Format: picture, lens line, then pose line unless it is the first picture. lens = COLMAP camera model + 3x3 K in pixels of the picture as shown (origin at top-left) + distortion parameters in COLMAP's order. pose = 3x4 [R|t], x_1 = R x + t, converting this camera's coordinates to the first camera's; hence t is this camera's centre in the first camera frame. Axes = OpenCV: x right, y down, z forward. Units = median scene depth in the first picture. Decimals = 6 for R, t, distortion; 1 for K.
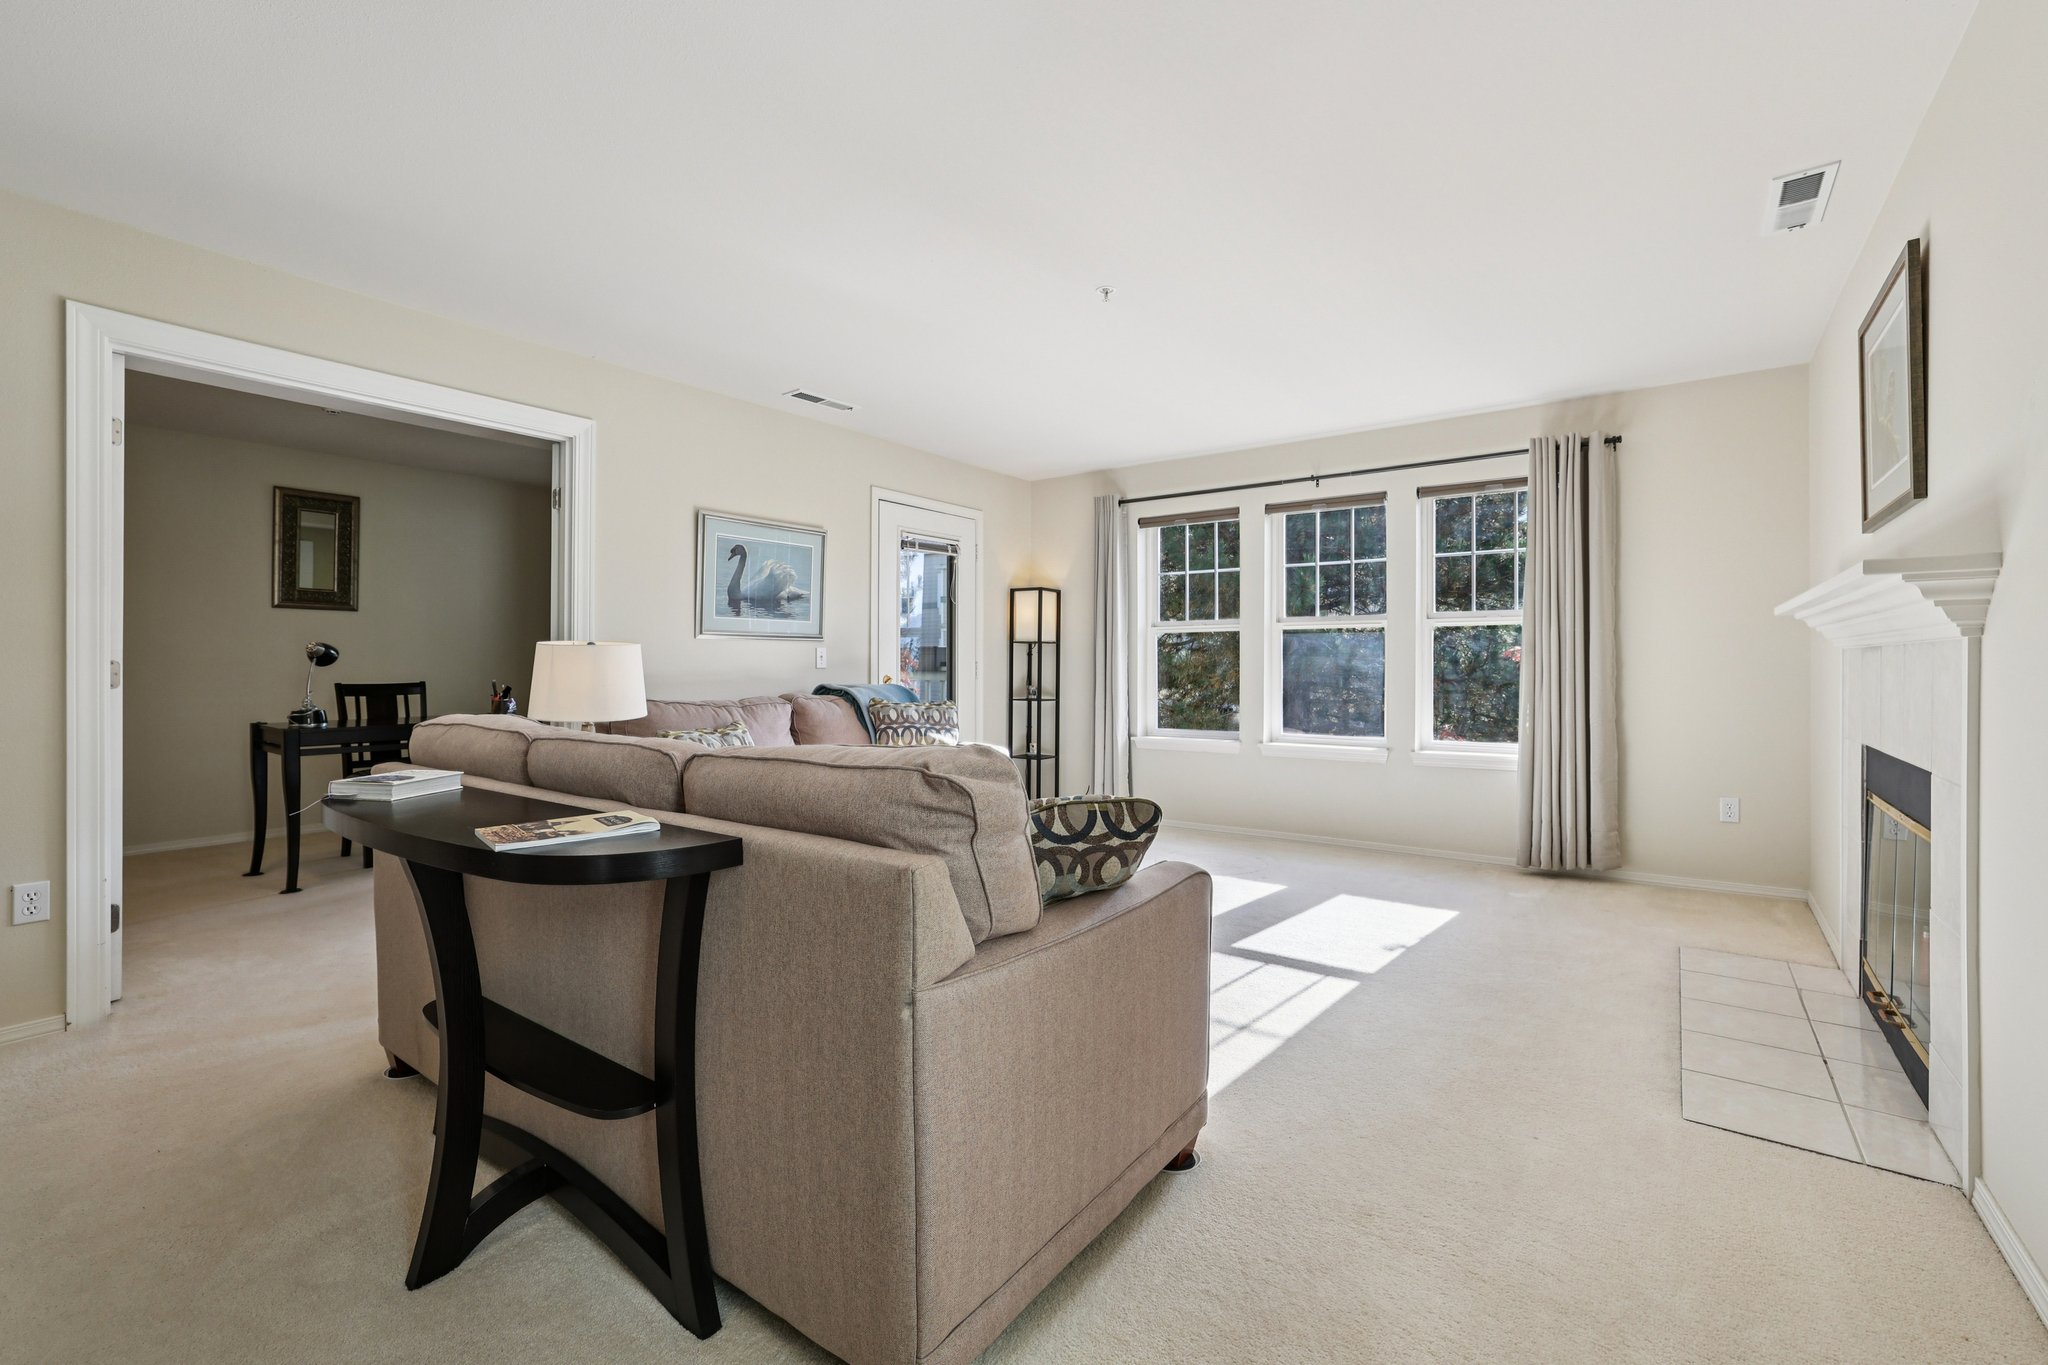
lens RADIAL K [[886.0, 0, 1017.8], [0, 886.0, 663.1], [0, 0, 1]] dist [-0.003108, 0.000712]
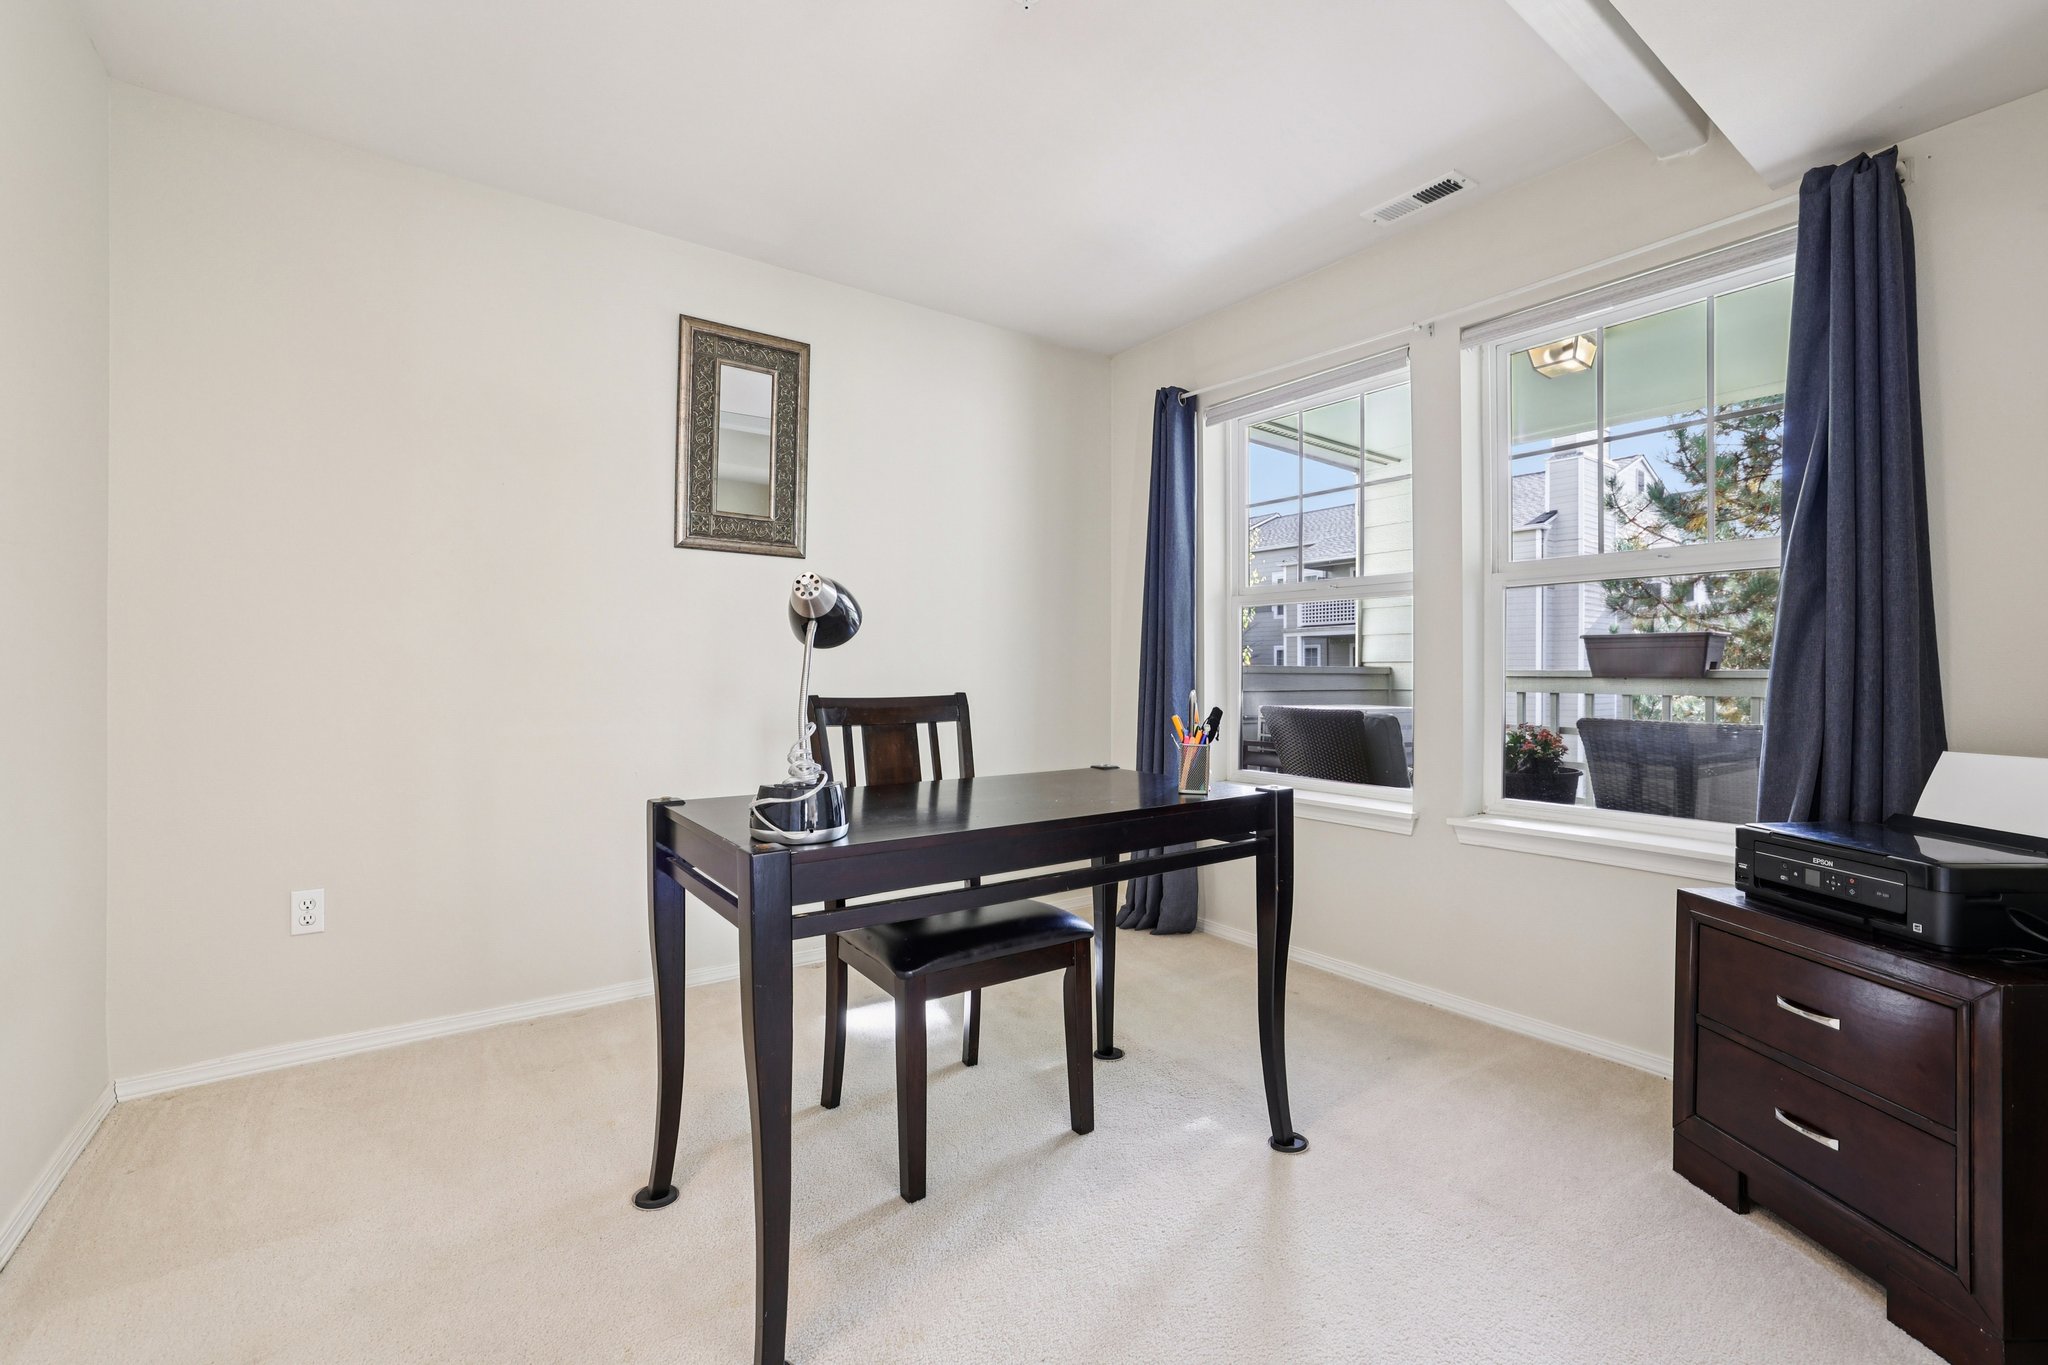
lens RADIAL K [[886.0, 0, 1017.8], [0, 886.0, 663.1], [0, 0, 1]] dist [-0.003108, 0.000712]
pose [[0.956143, 0.001059, -0.292900, -0.496172], [-0.003315, 0.999969, -0.007209, 0.008826], [0.292883, 0.007864, 0.956116, 0.559856]]
